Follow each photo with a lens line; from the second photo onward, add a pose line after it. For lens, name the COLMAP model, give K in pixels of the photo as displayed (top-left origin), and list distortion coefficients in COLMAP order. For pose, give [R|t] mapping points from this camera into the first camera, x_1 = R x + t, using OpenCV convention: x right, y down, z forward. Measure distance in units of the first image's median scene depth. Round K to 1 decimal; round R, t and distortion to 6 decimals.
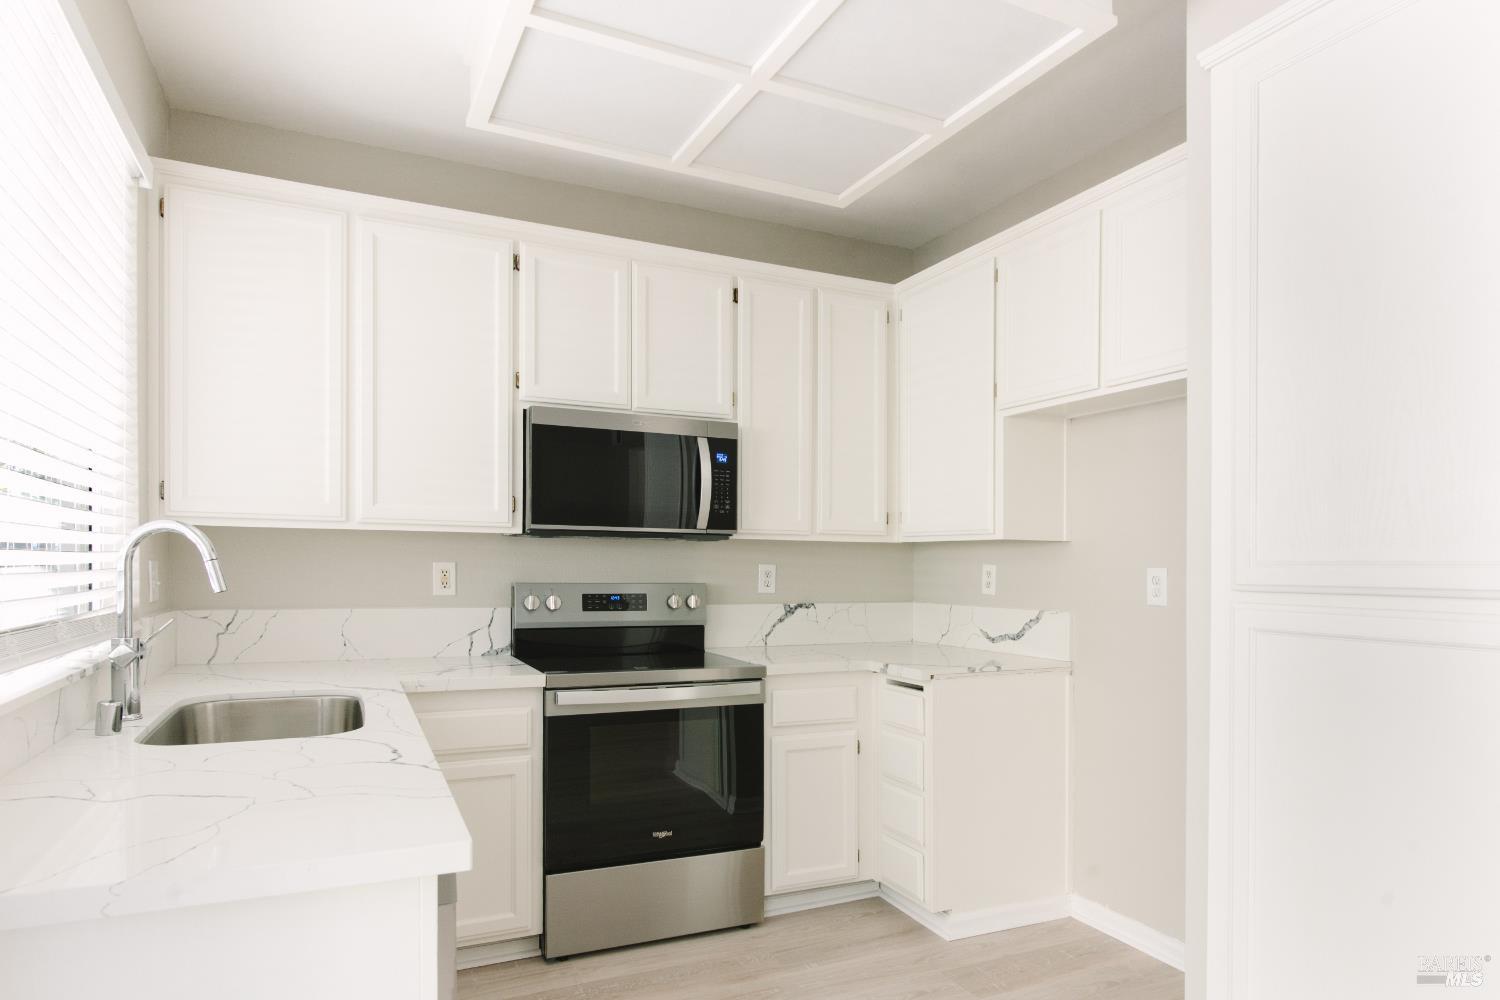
lens RADIAL K [[922.7, 0, 771.5], [0, 922.7, 727.1], [0, 0, 1]] dist [-0.006233, 0.004419]
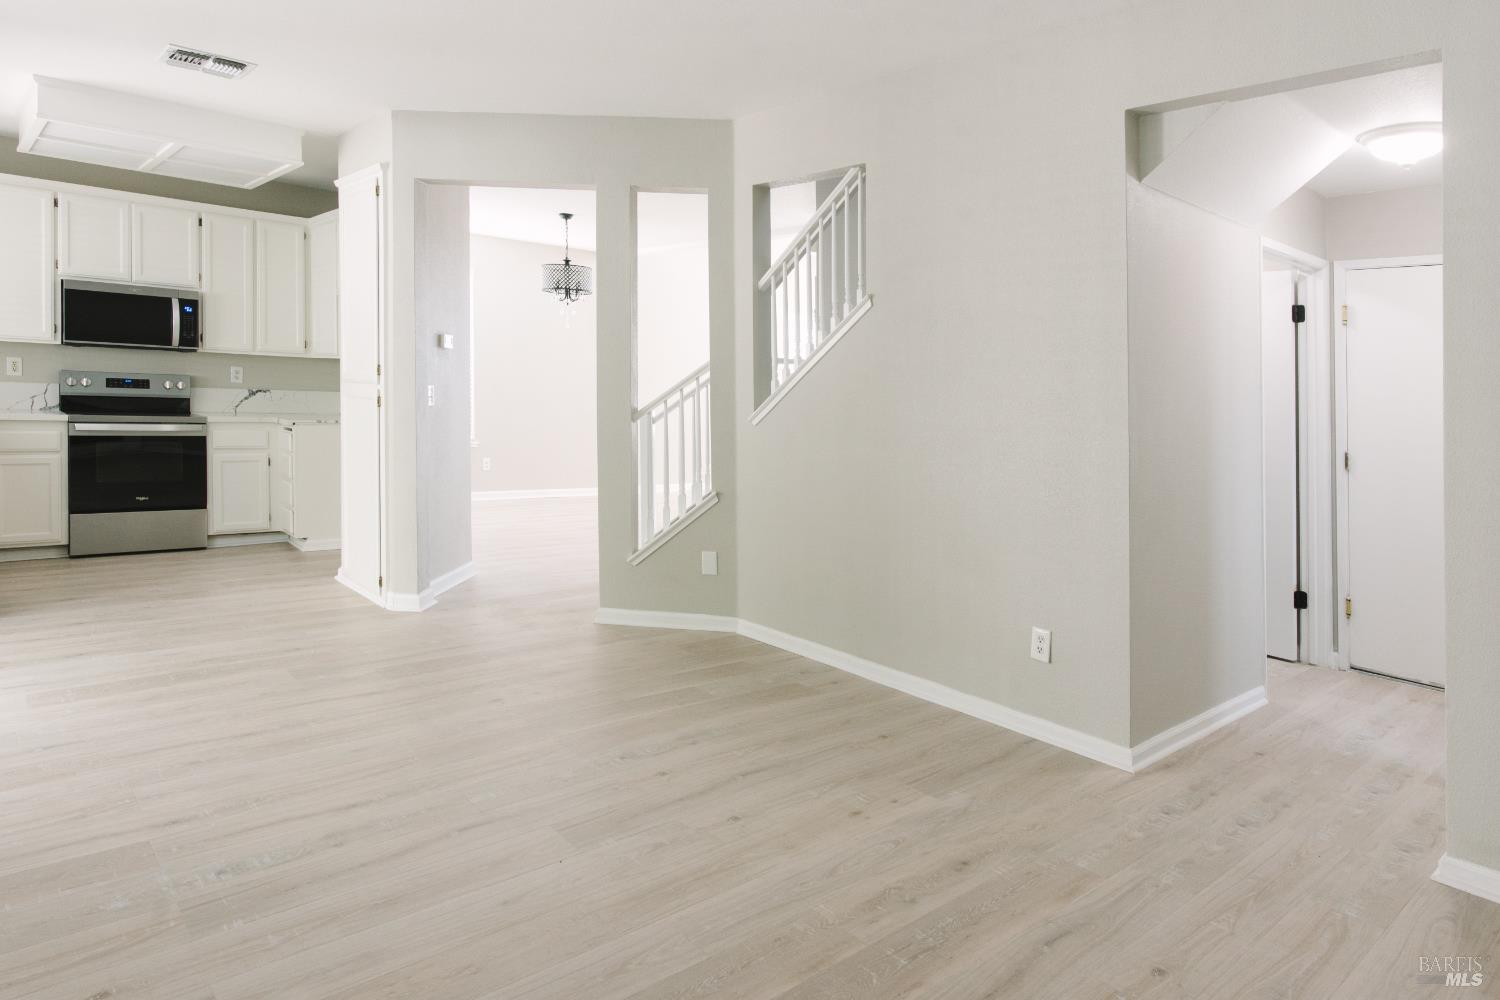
lens RADIAL K [[922.7, 0, 770.0], [0, 922.7, 531.1], [0, 0, 1]] dist [-0.006233, 0.004419]
pose [[0.956348, -0.008984, 0.292093, 0.556992], [0.012393, 0.999875, -0.009822, 0.207767], [-0.291969, 0.013014, 0.956339, -1.210321]]
